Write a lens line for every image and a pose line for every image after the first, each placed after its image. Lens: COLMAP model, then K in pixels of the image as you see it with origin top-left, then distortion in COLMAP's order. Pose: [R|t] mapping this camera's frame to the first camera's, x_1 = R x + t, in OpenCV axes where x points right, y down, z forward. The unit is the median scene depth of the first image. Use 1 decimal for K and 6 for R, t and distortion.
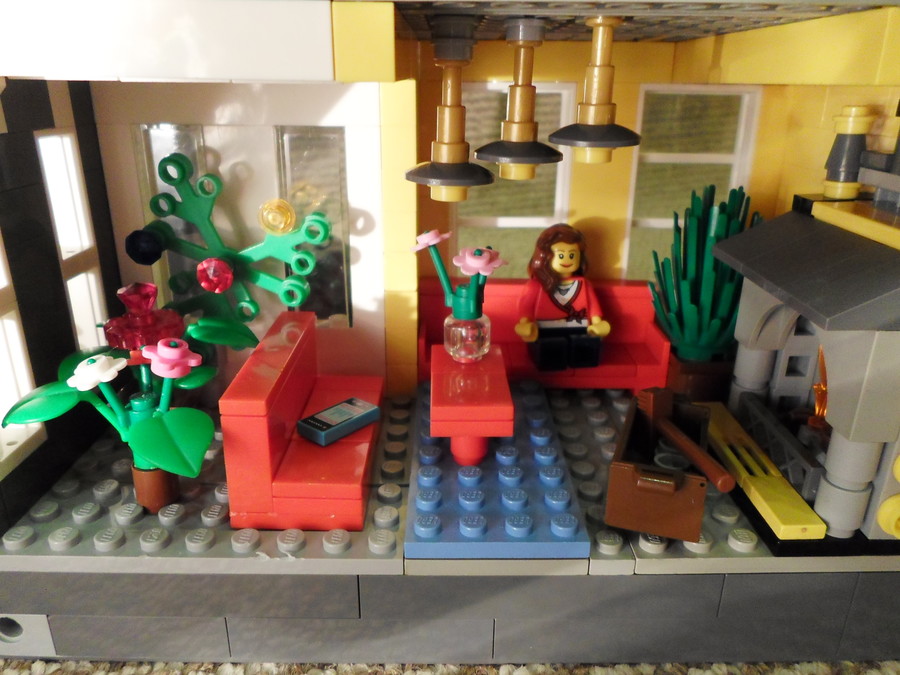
lens RADIAL K [[679.3, 0, 448.3], [0, 679.3, 334.7], [0, 0, 1]] dist [-0.014434, -0.001751]
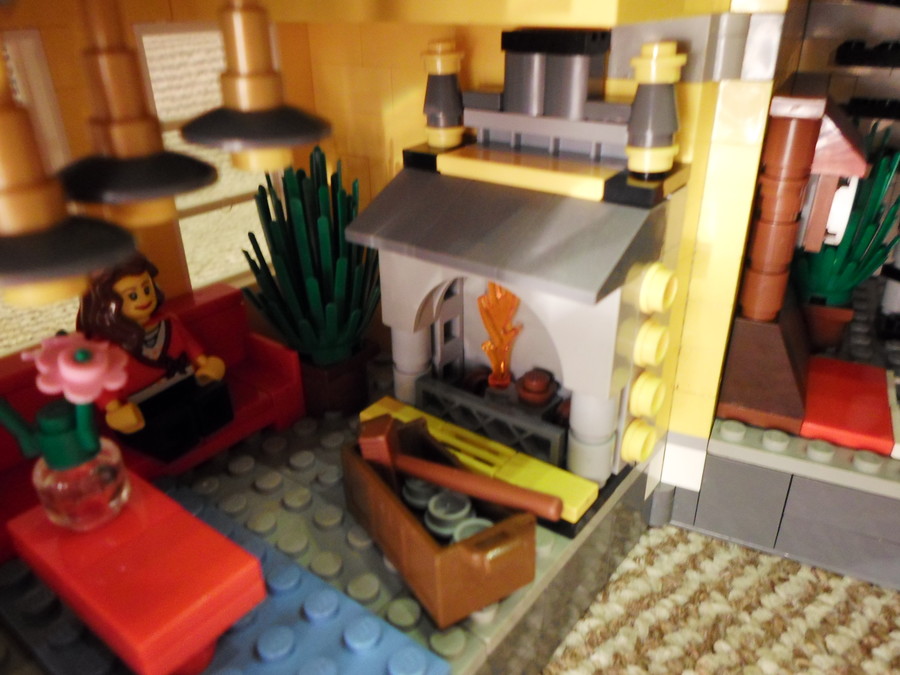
lens RADIAL K [[679.3, 0, 444.0], [0, 679.3, 341.4], [0, 0, 1]] dist [-0.014434, -0.001751]
pose [[0.623565, -0.372386, 0.687383, -0.148586], [0.298823, 0.926030, 0.230592, -0.168554], [-0.722407, 0.061616, 0.688718, 0.388726]]
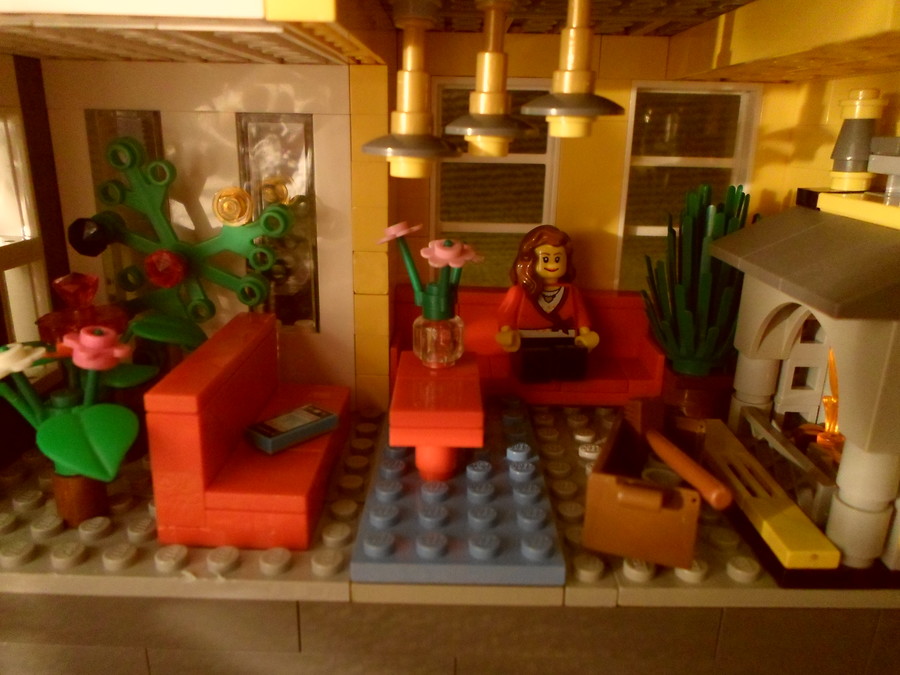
lens RADIAL K [[679.3, 0, 448.7], [0, 679.3, 335.8], [0, 0, 1]] dist [-0.014434, -0.001751]
pose [[0.999835, 0.014756, -0.010564, 0.055828], [-0.015371, 0.998034, -0.060753, 0.057319], [0.009647, 0.060905, 0.998097, 0.101348]]
